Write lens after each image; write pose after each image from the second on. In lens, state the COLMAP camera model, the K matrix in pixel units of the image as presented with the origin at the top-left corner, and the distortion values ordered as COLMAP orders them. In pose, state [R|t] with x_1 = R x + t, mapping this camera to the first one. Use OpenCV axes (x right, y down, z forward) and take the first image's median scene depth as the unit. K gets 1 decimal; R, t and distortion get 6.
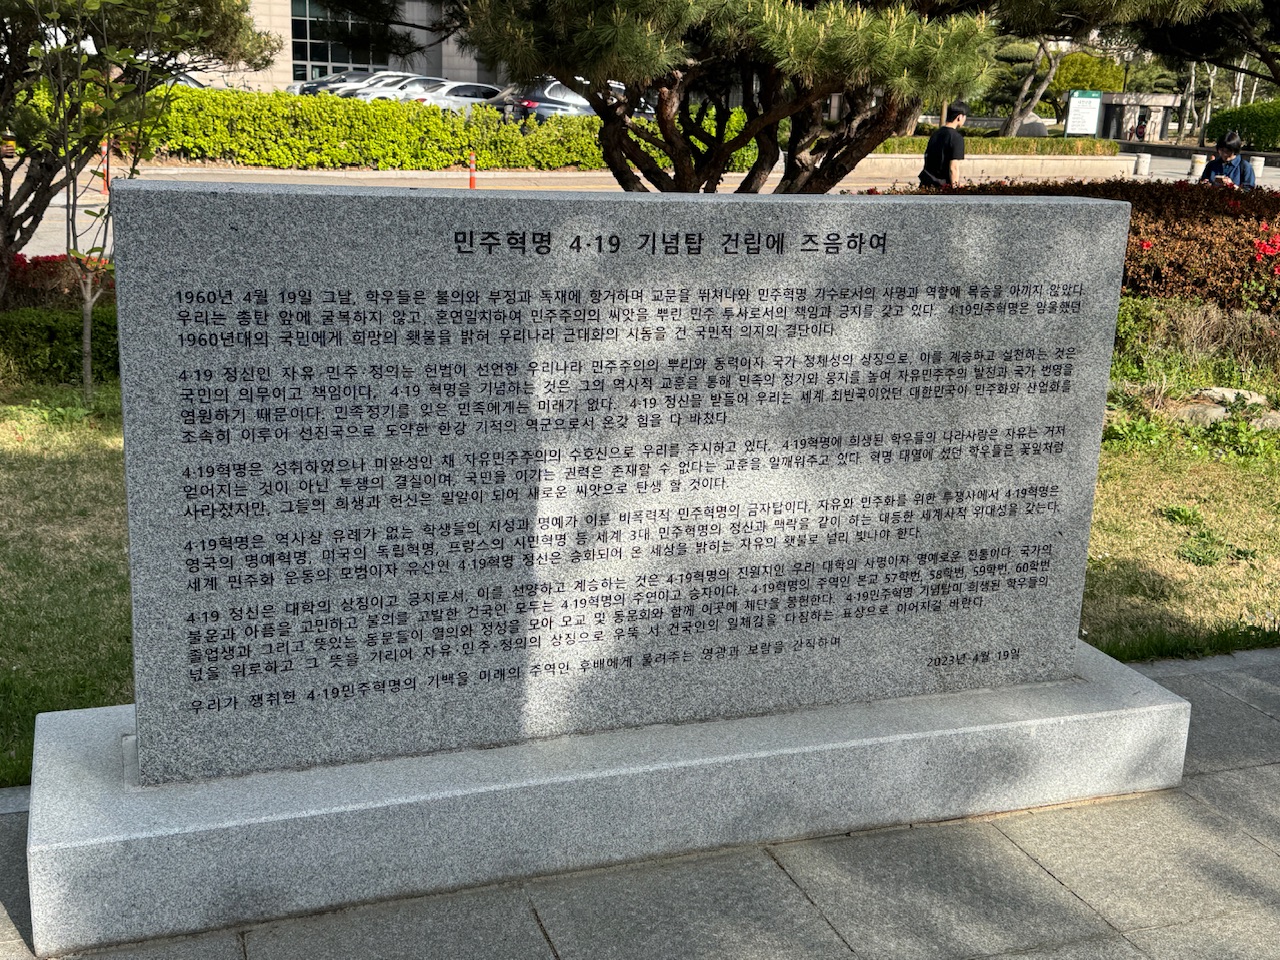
lens RADIAL K [[1465.8, 0, 640.0], [0, 1465.8, 480.0], [0, 0, 1]] dist [0.002881, 0.002132]
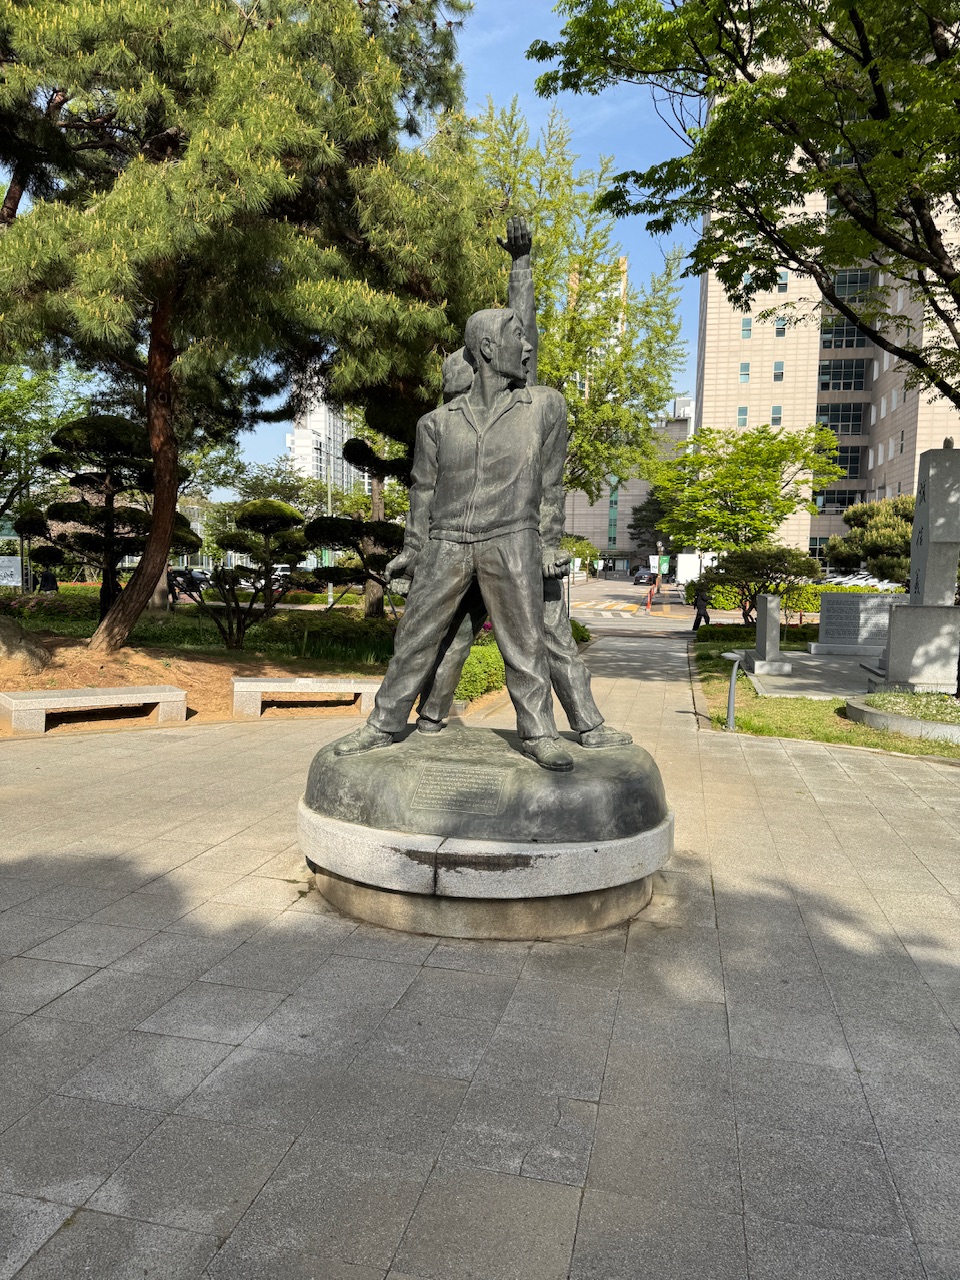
lens RADIAL K [[896.9, 0, 480.0], [0, 896.9, 640.0], [0, 0, 1]] dist [0.000075, -0.000003]
pose [[0.843756, 0.022495, -0.536255, 0.180589], [-0.126595, 0.979273, -0.158109, 0.254744], [0.521583, 0.201293, 0.829115, -0.957812]]
